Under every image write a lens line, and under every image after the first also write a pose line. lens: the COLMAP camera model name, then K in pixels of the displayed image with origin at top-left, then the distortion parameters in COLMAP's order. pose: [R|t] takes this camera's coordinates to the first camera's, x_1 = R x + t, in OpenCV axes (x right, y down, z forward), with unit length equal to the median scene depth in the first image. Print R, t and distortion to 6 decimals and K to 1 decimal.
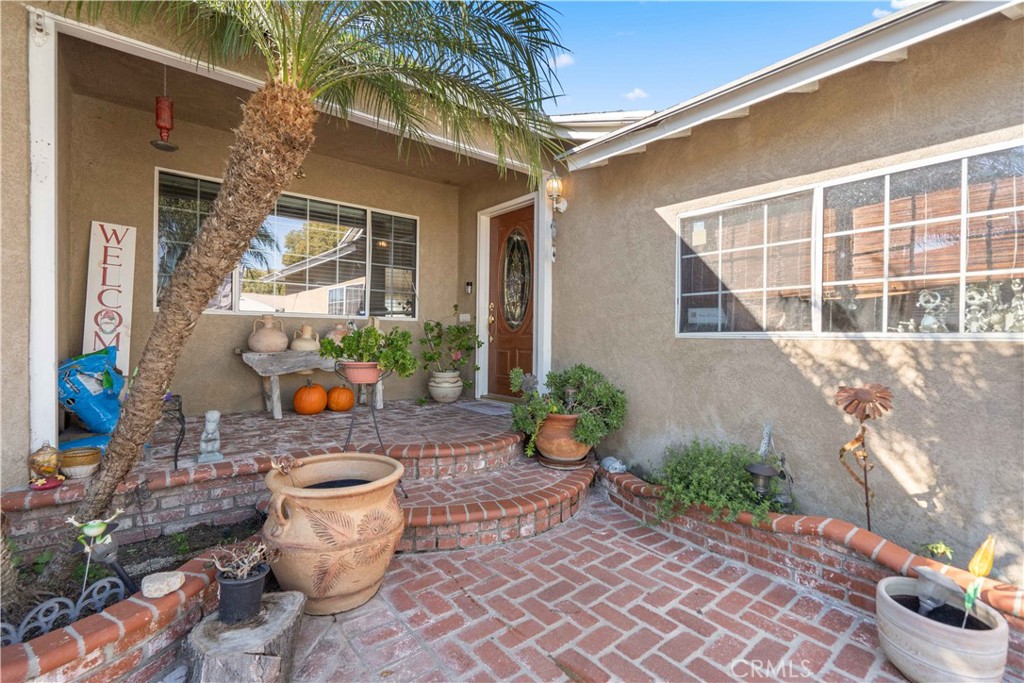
lens RADIAL K [[467.8, 0, 508.4], [0, 467.8, 333.5], [0, 0, 1]] dist [-0.001102, 0.000257]
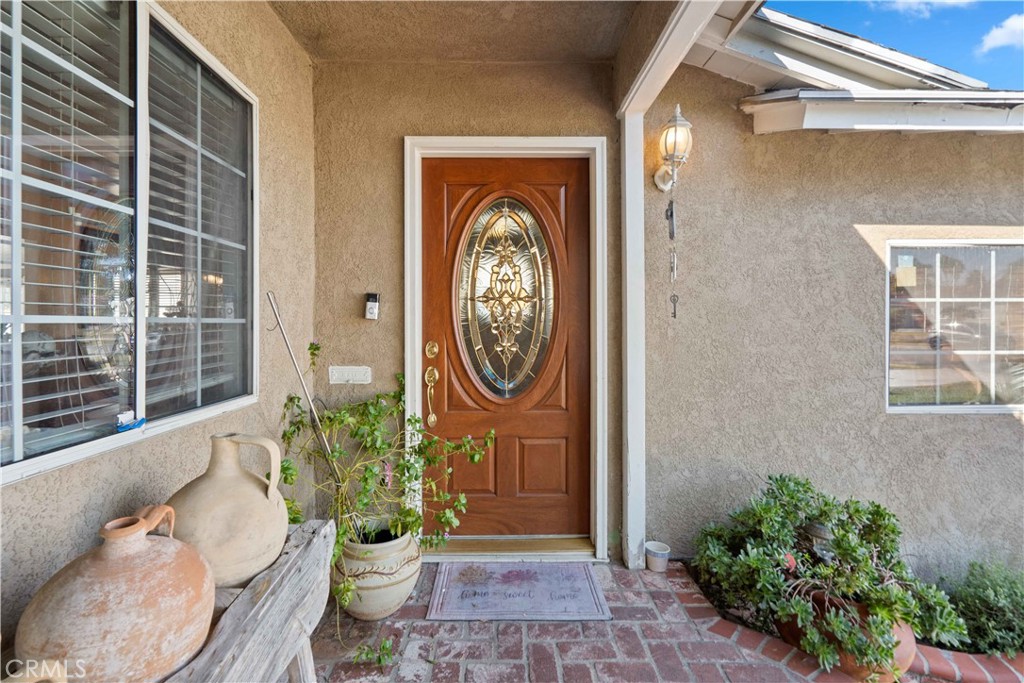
lens RADIAL K [[464.3, 0, 509.0], [0, 464.3, 321.9], [0, 0, 1]] dist [-0.001595, -0.000492]
pose [[0.610174, -0.011687, 0.792181, -0.535863], [0.003480, 0.999921, 0.012071, -0.137736], [-0.792260, -0.004608, 0.610166, 1.003205]]
